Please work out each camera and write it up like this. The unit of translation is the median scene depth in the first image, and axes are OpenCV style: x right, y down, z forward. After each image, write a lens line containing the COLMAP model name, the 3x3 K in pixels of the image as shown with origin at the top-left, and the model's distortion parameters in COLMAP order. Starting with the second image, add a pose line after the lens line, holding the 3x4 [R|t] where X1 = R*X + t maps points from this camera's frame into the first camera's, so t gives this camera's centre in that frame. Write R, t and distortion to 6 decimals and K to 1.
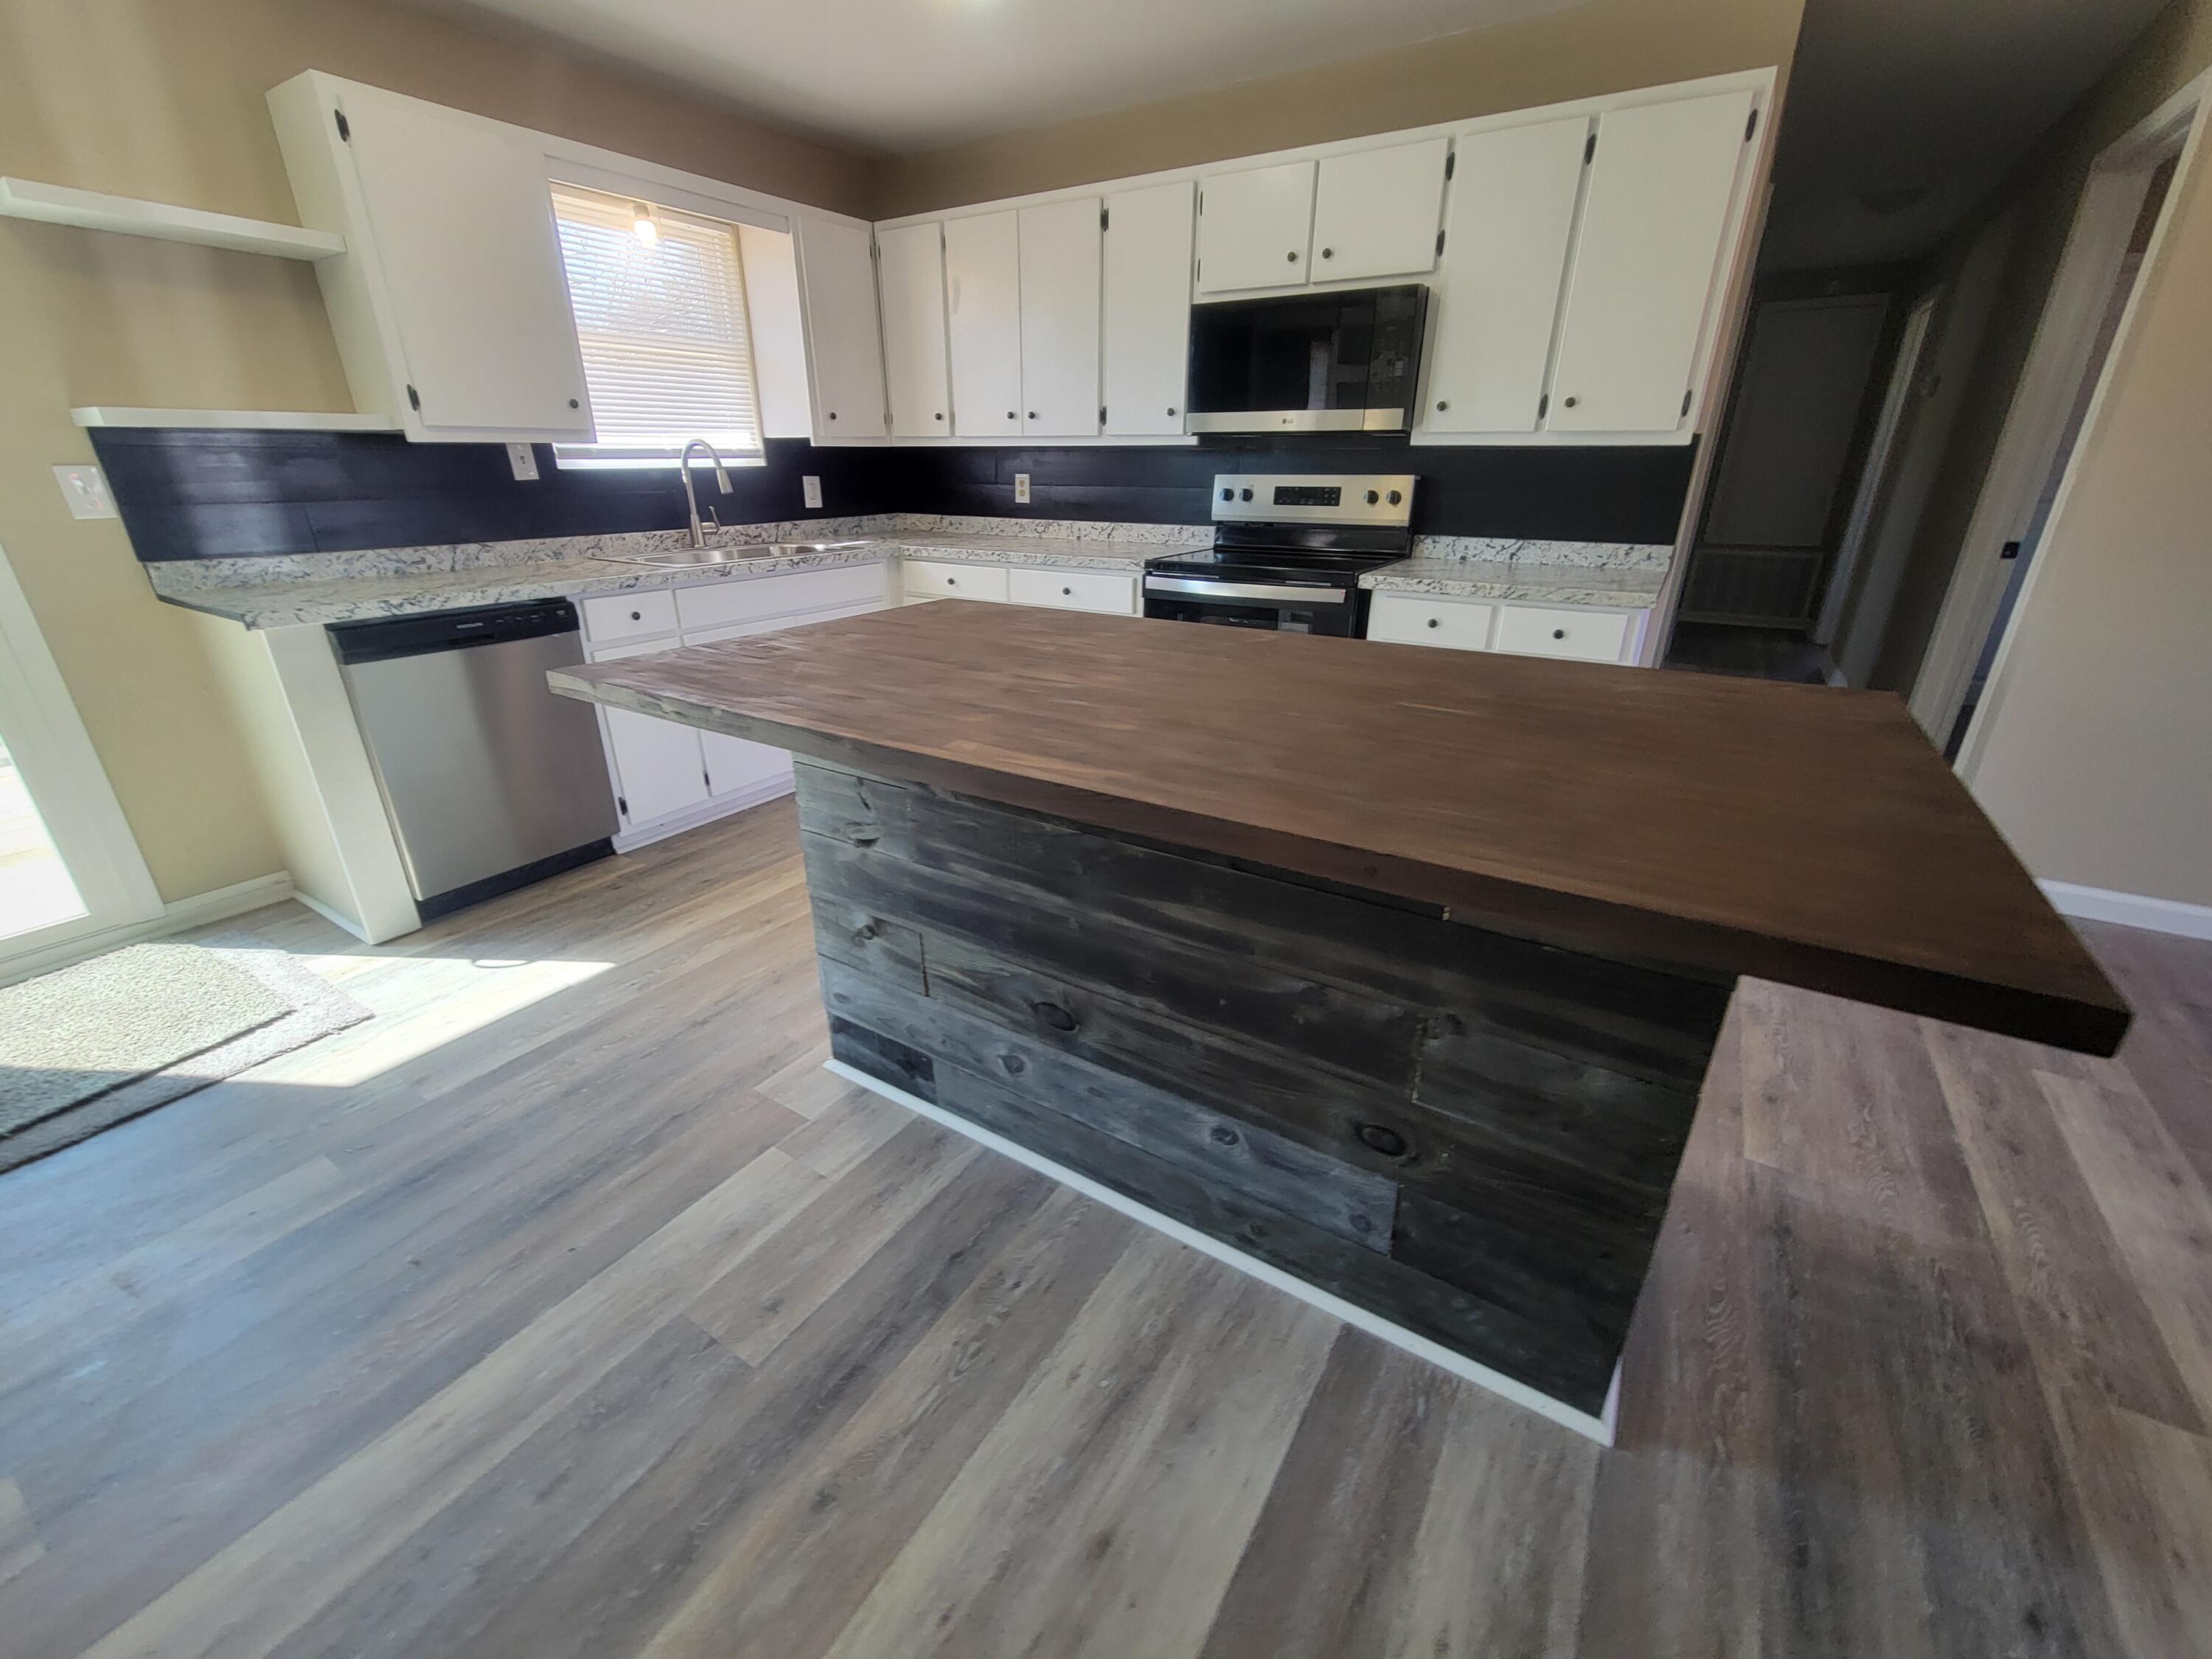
lens RADIAL K [[898.9, 0, 1104.5], [0, 898.9, 839.1], [0, 0, 1]] dist [0.001317, -0.001582]
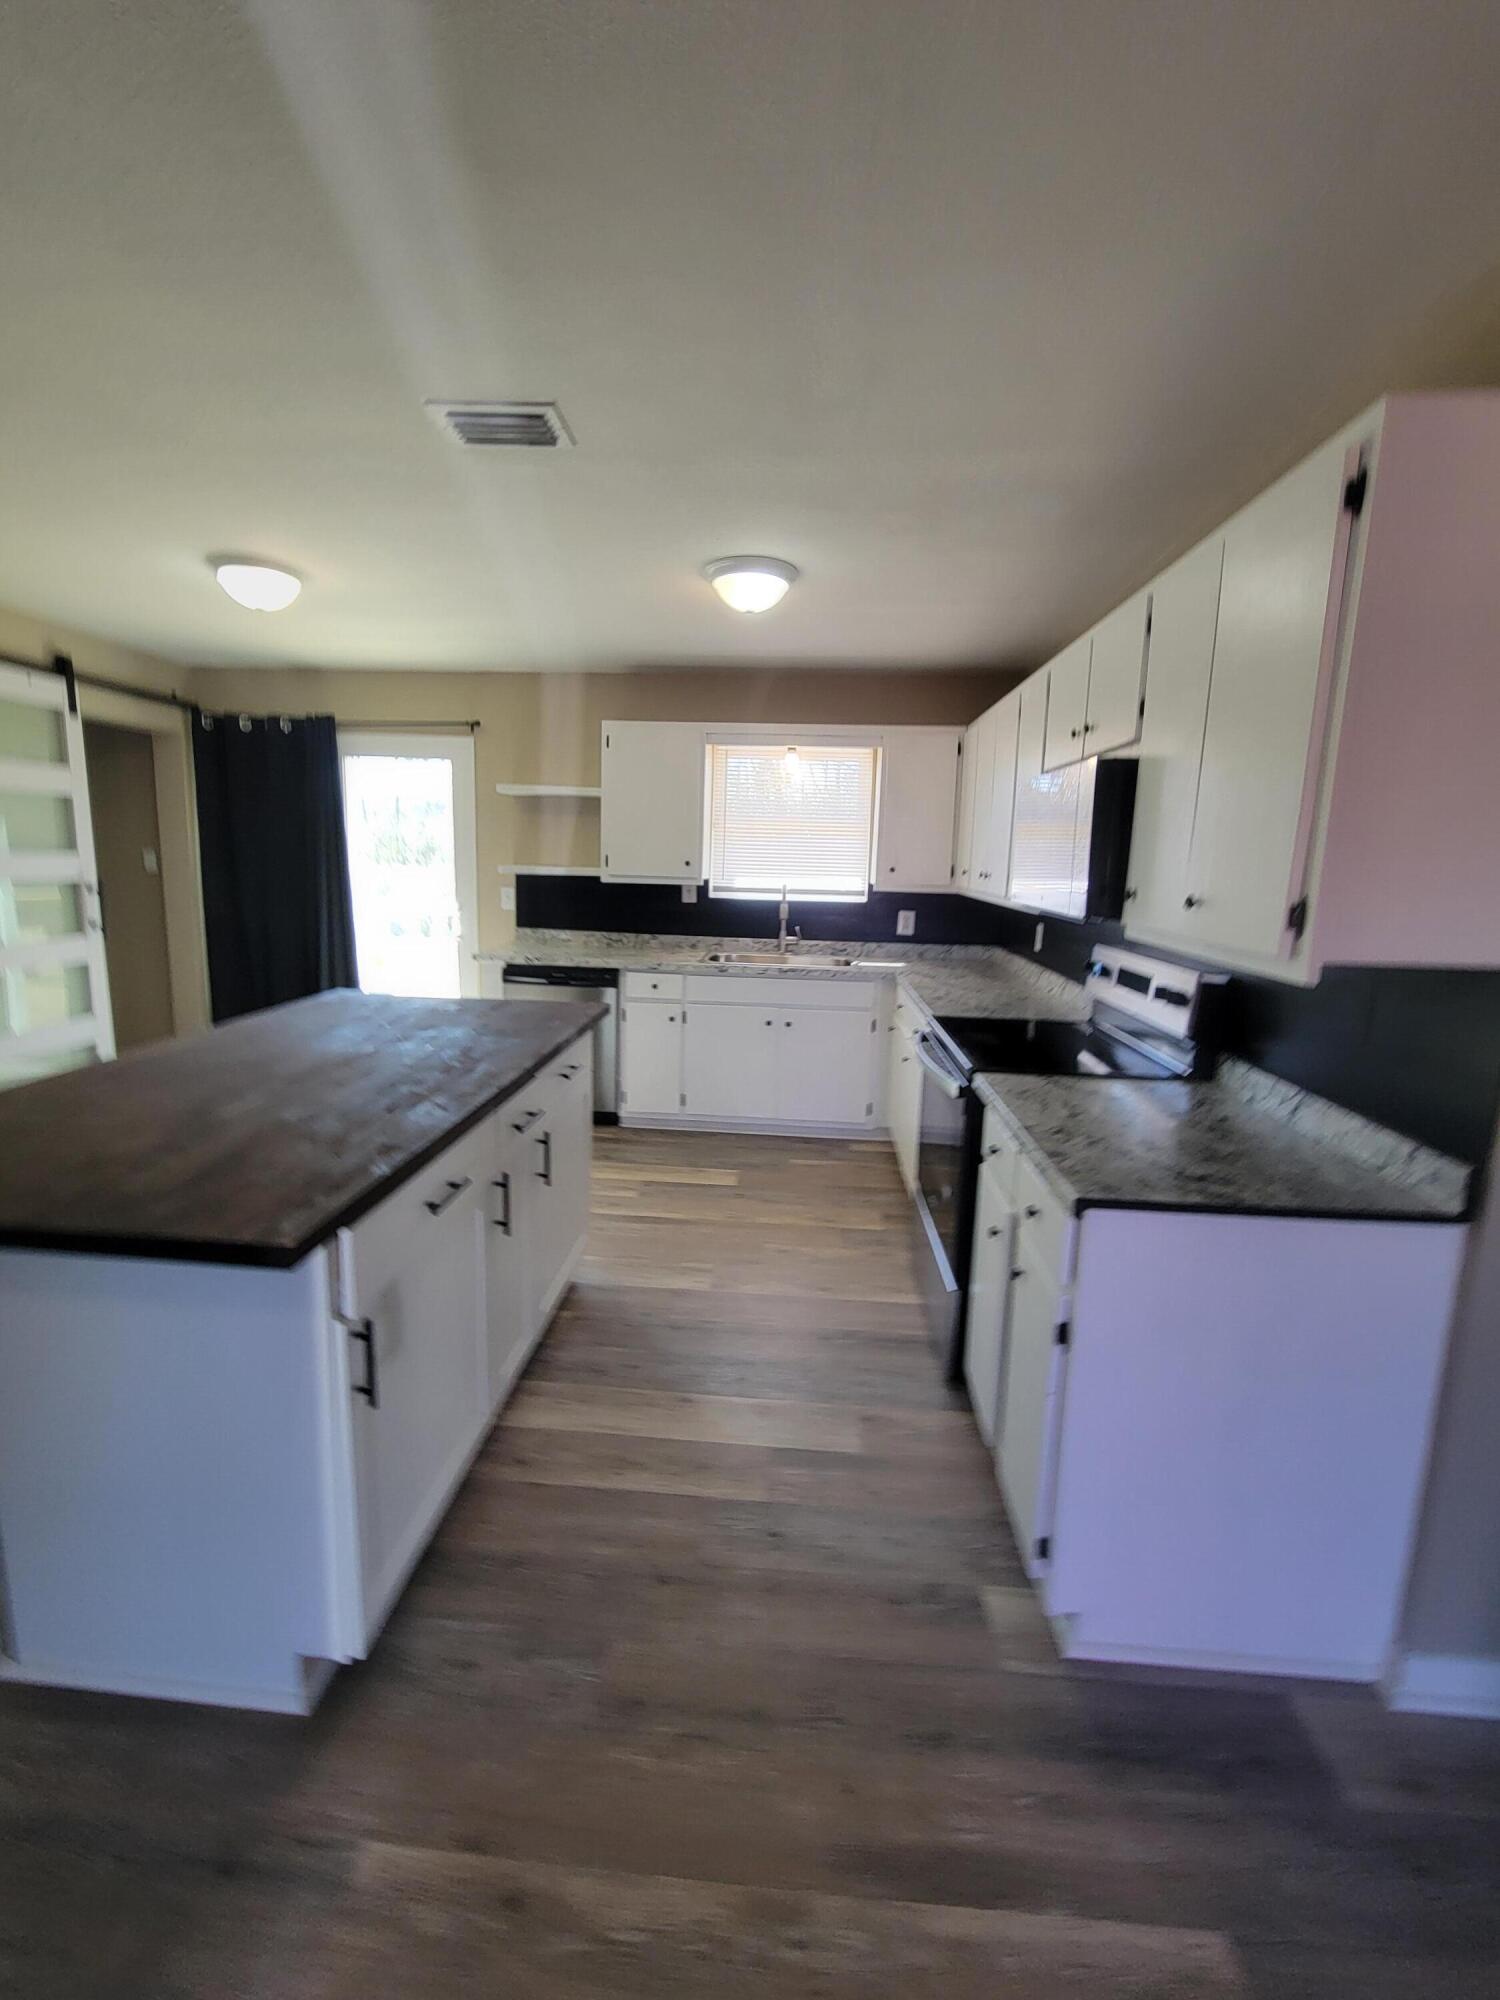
lens RADIAL K [[812.7, 0, 741.5], [0, 812.7, 996.3], [0, 0, 1]] dist [0.001317, -0.001582]
pose [[0.479934, 0.165001, -0.861648, 0.895646], [-0.373835, 0.926987, -0.030711, -0.272811], [0.793669, 0.336853, 0.506575, 0.441132]]
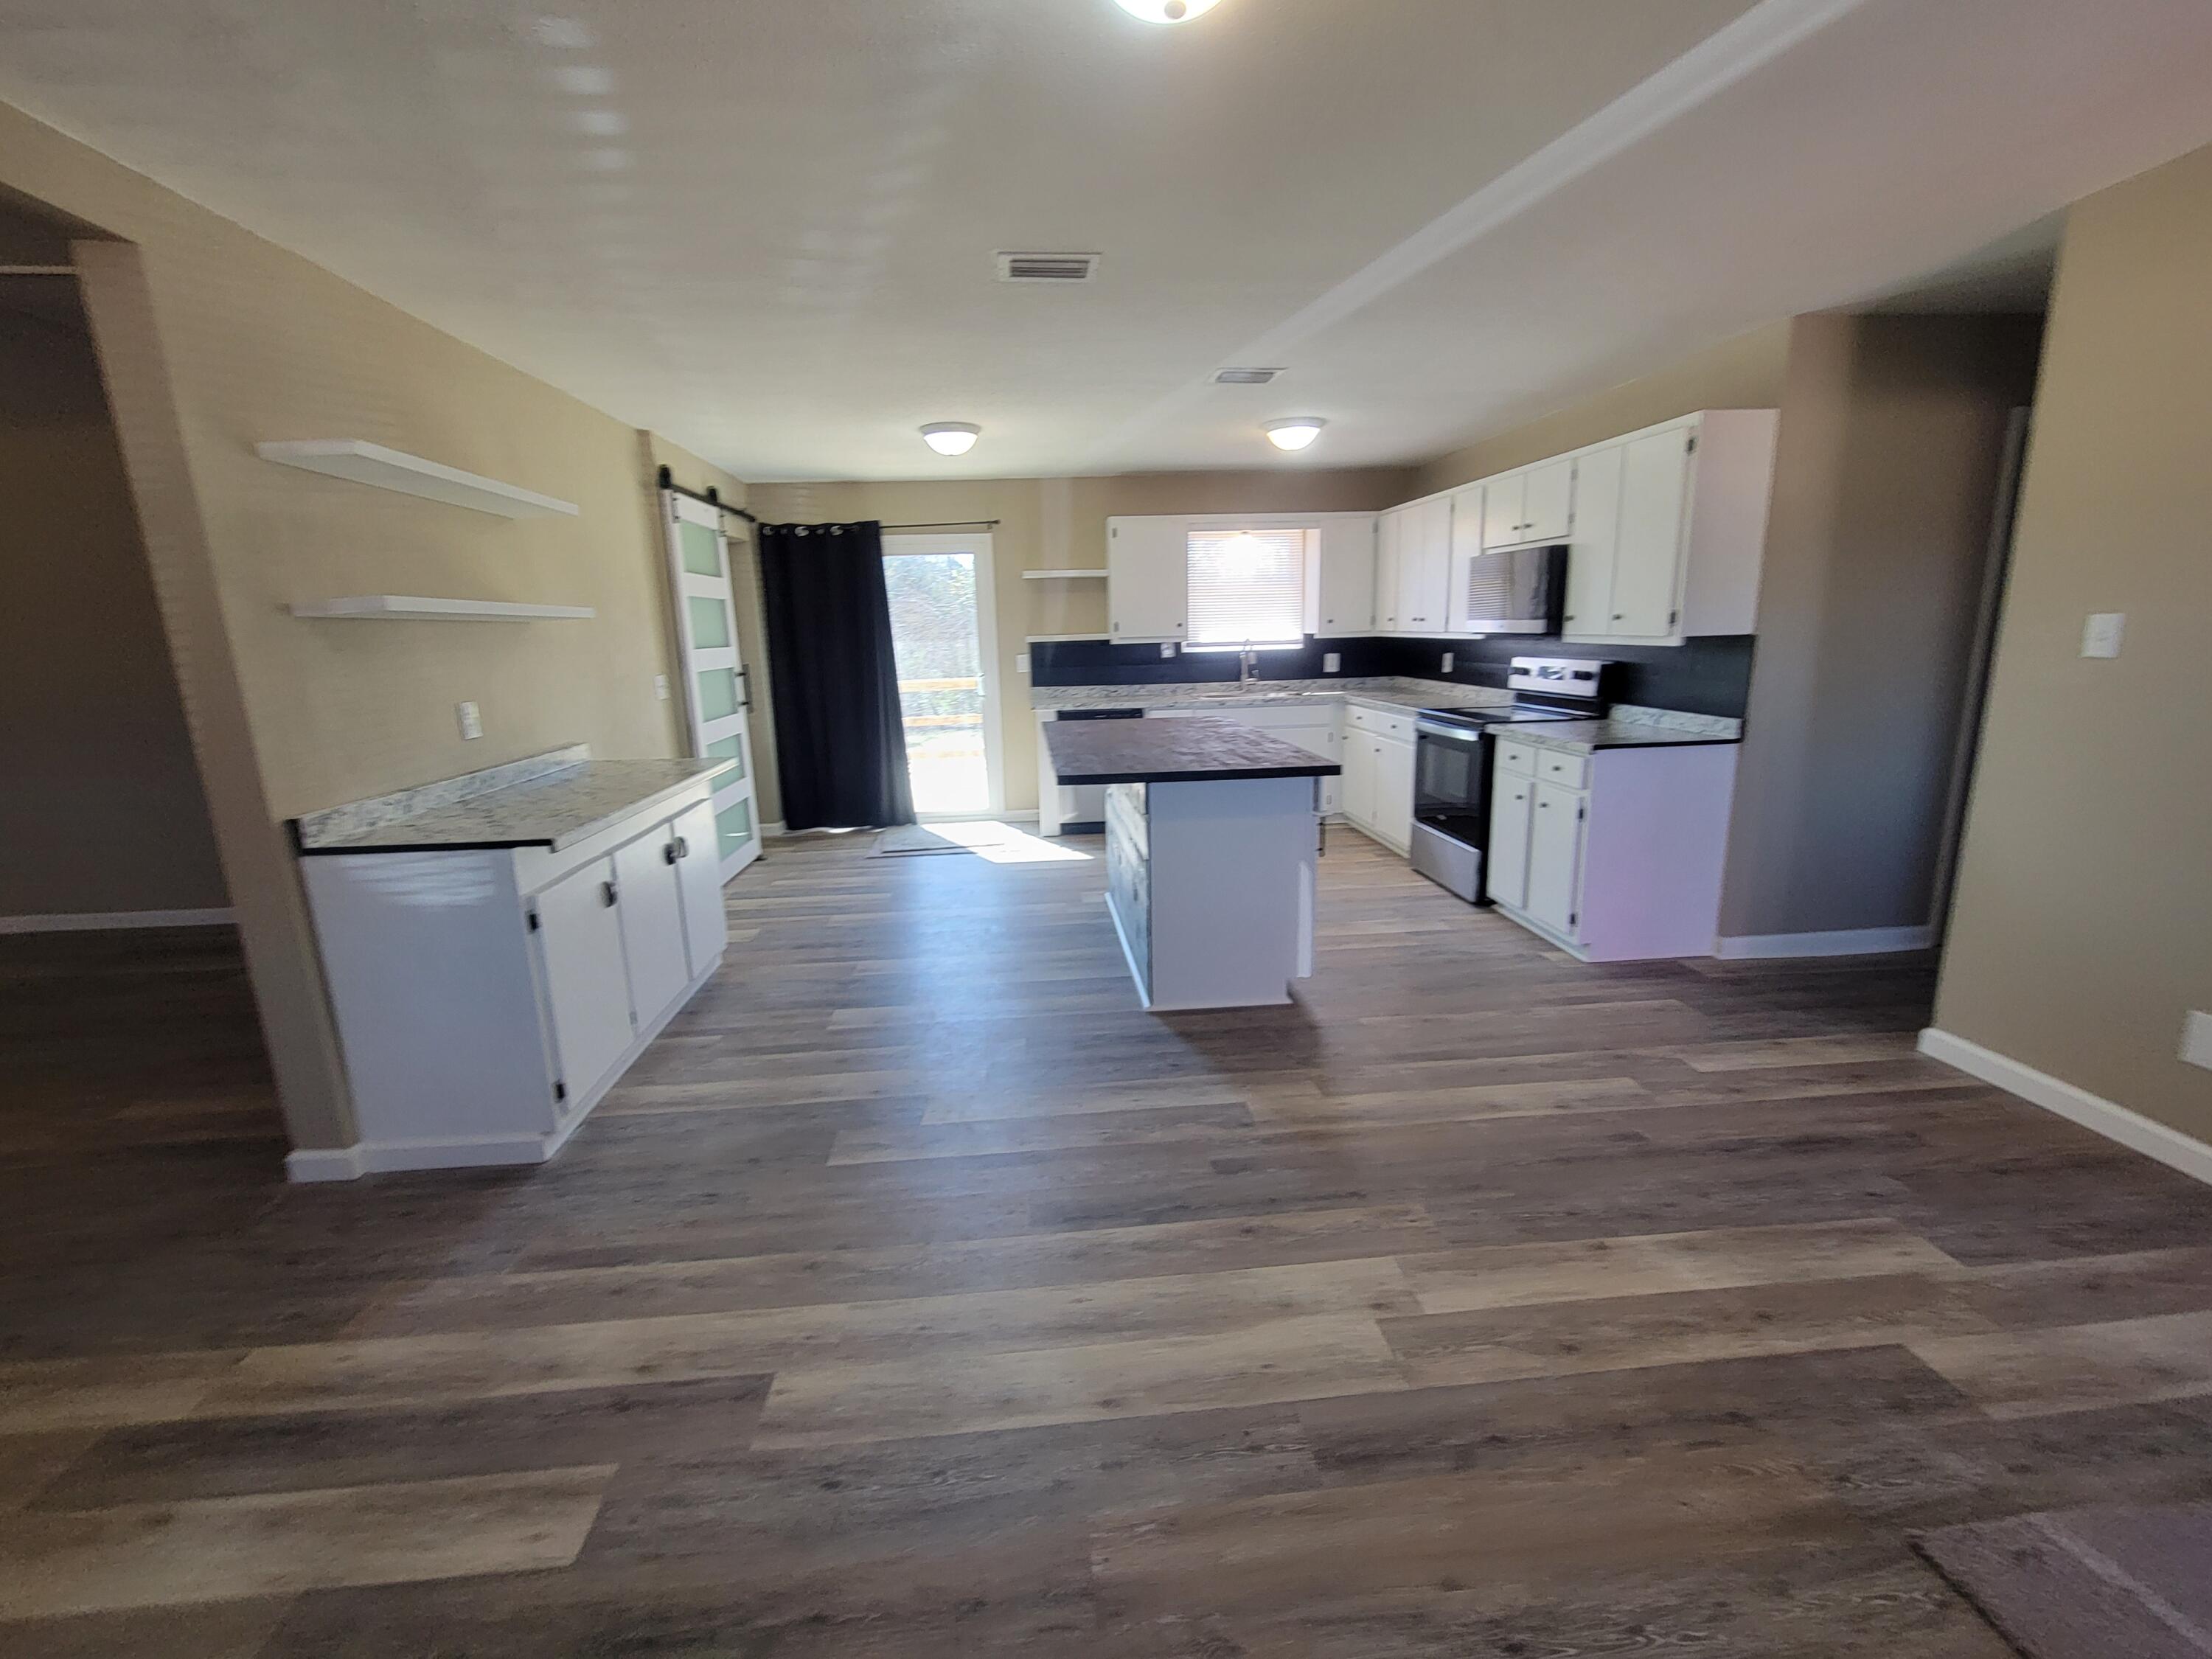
lens RADIAL K [[898.9, 0, 1096.7], [0, 898.9, 835.7], [0, 0, 1]] dist [0.001317, -0.001582]
pose [[0.610396, 0.165422, -0.774630, 1.186452], [-0.287975, 0.957374, -0.022473, 0.126486], [0.737894, 0.236792, 0.632015, -0.457491]]
